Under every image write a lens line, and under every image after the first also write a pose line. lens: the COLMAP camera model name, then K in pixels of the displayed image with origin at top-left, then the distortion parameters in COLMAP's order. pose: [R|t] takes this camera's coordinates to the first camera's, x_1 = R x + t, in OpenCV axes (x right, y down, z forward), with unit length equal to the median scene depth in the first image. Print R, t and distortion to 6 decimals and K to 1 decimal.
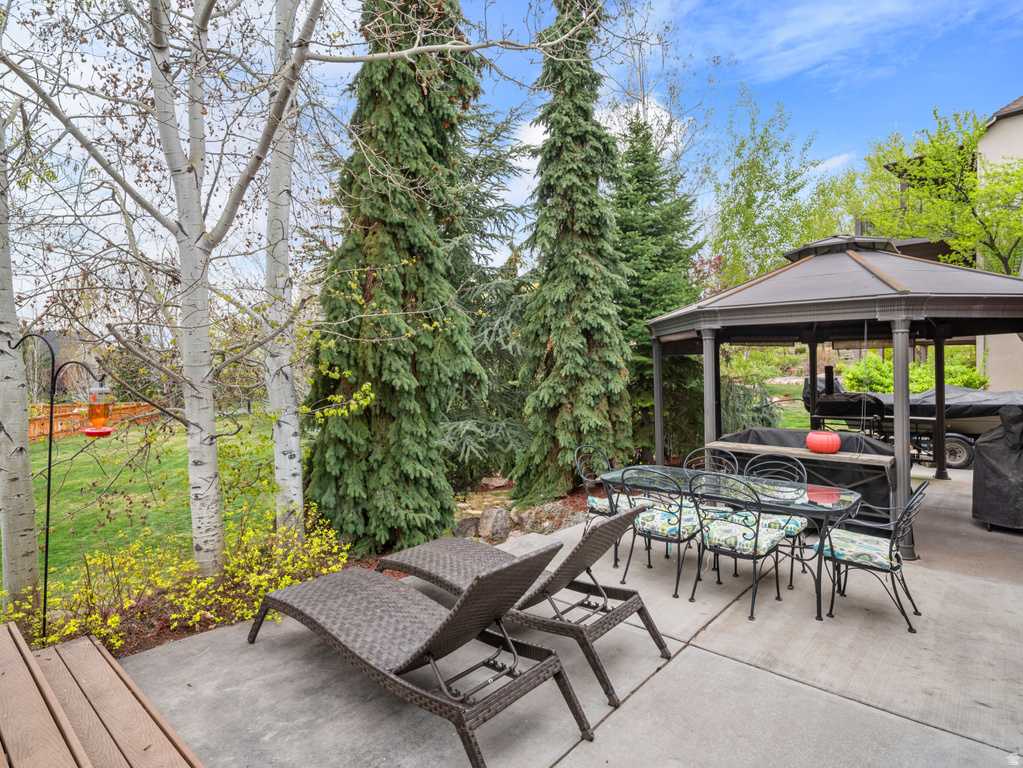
lens RADIAL K [[557.7, 0, 513.9], [0, 557.7, 349.4], [0, 0, 1]] dist [0.003723, 0.001155]
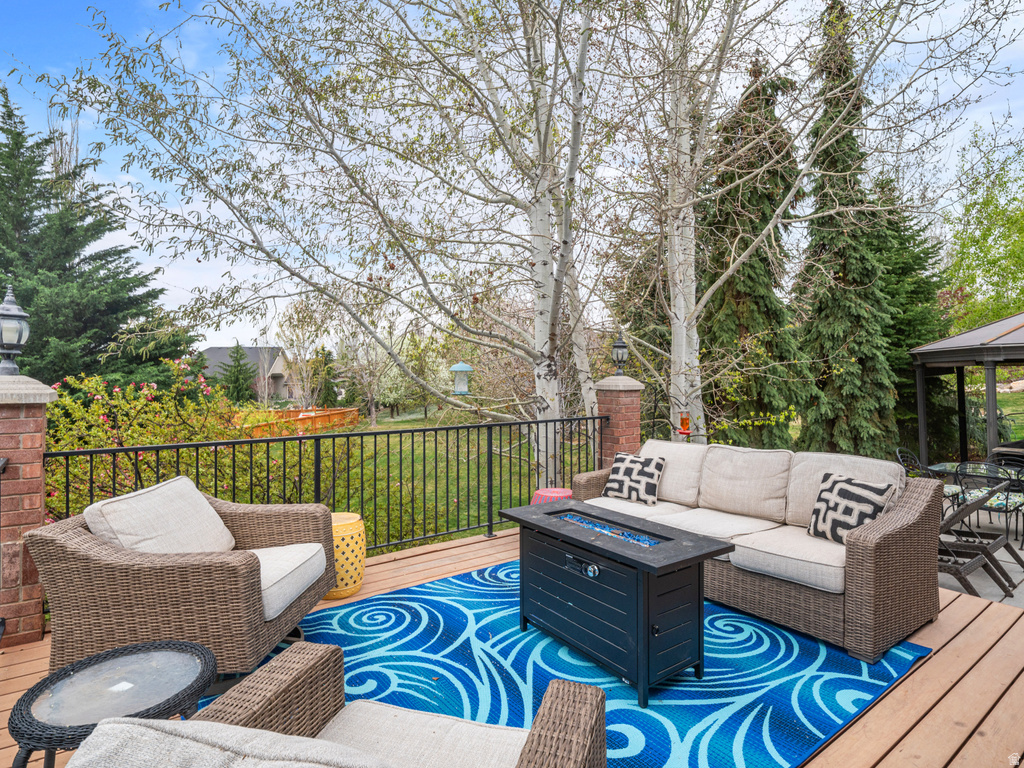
lens RADIAL K [[545.2, 0, 512.2], [0, 545.2, 364.2], [0, 0, 1]] dist [-0.004453, -0.001402]
pose [[0.972834, -0.010179, -0.231282, -0.356509], [0.013324, 0.999839, 0.012043, -0.047487], [0.231122, -0.014798, 0.972812, -0.390745]]
